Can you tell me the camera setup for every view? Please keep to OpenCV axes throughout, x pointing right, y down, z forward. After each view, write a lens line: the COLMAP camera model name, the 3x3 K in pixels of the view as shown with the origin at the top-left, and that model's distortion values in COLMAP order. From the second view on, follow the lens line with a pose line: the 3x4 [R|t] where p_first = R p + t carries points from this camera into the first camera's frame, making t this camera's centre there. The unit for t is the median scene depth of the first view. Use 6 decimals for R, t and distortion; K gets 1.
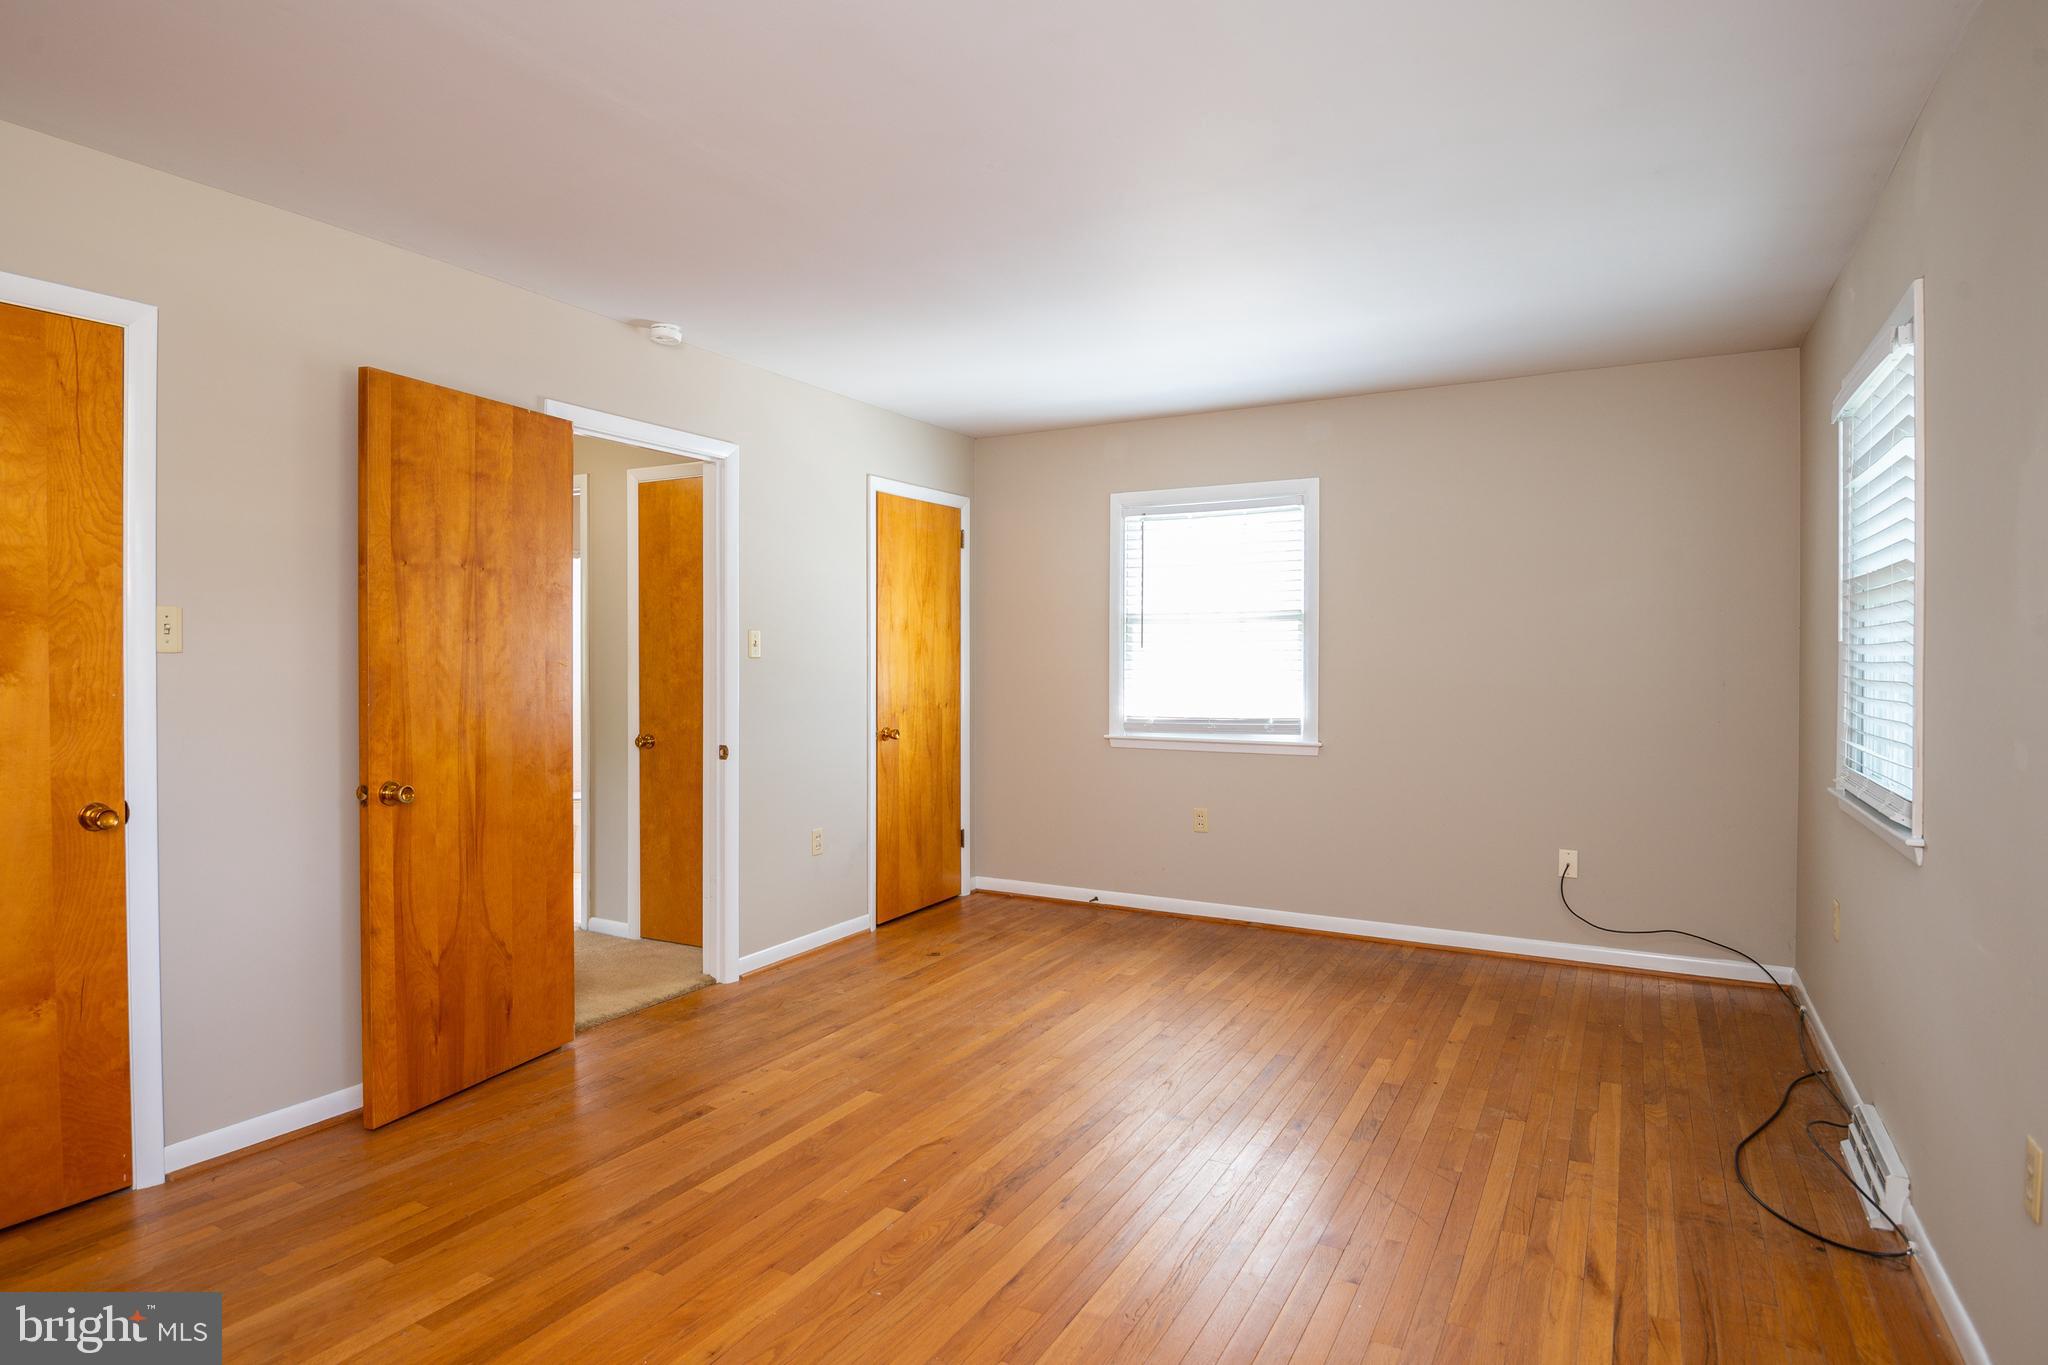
lens RADIAL K [[1092.4, 0, 1007.5], [0, 1092.4, 662.0], [0, 0, 1]] dist [0.006066, -0.022348]
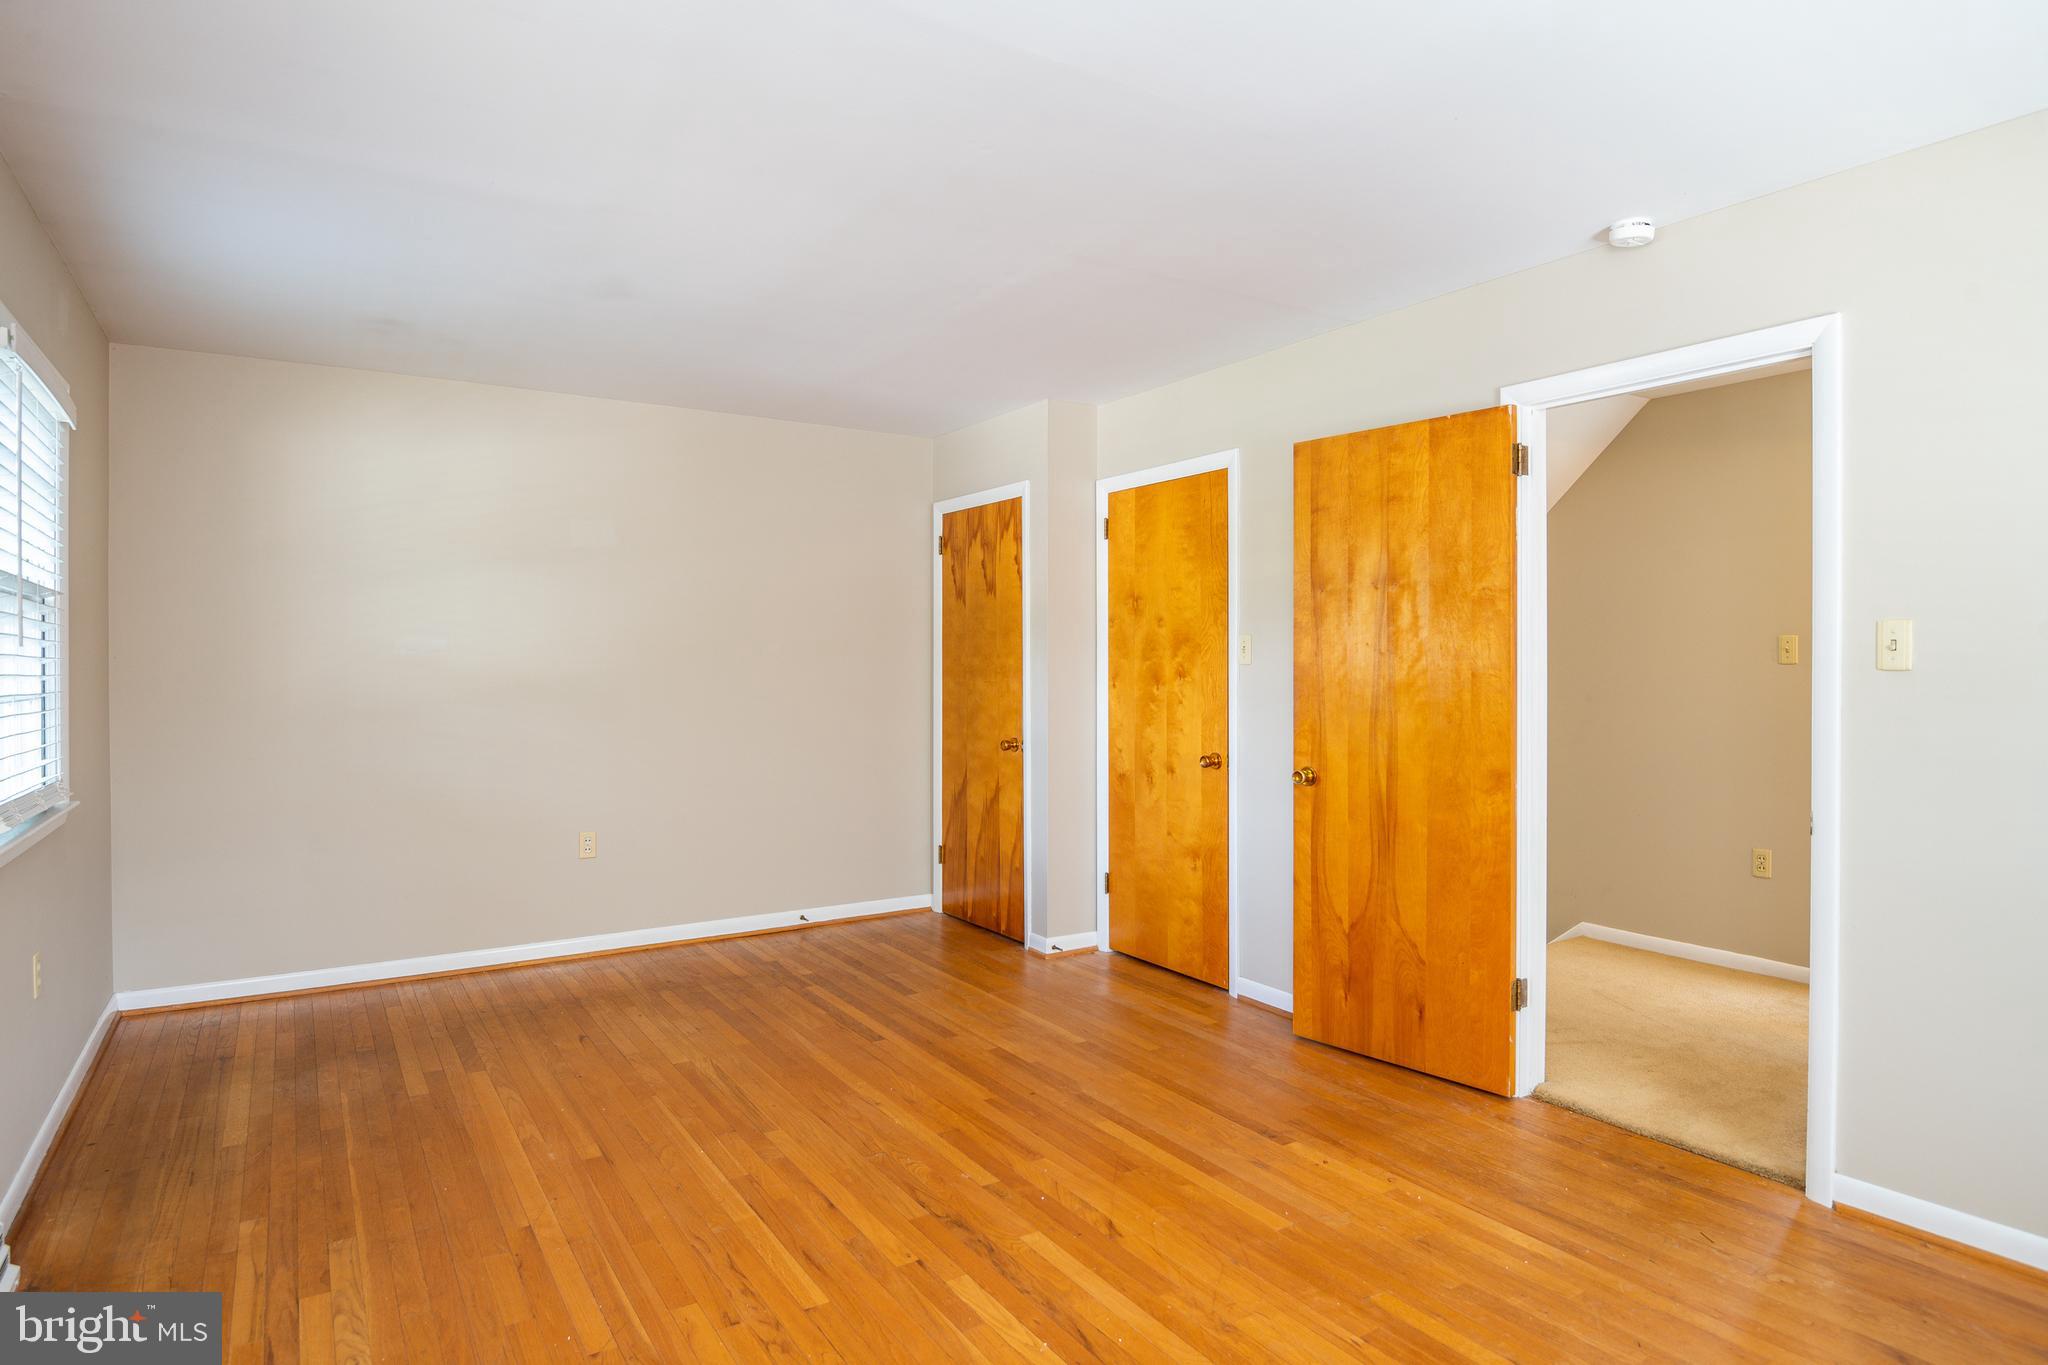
lens RADIAL K [[1092.4, 0, 1007.5], [0, 1092.4, 662.0], [0, 0, 1]] dist [0.006066, -0.022348]
pose [[-0.453534, -0.005325, -0.891223, 0.685230], [-0.007449, 0.999970, -0.002184, -0.004890], [0.891208, 0.005648, -0.453560, 1.213740]]
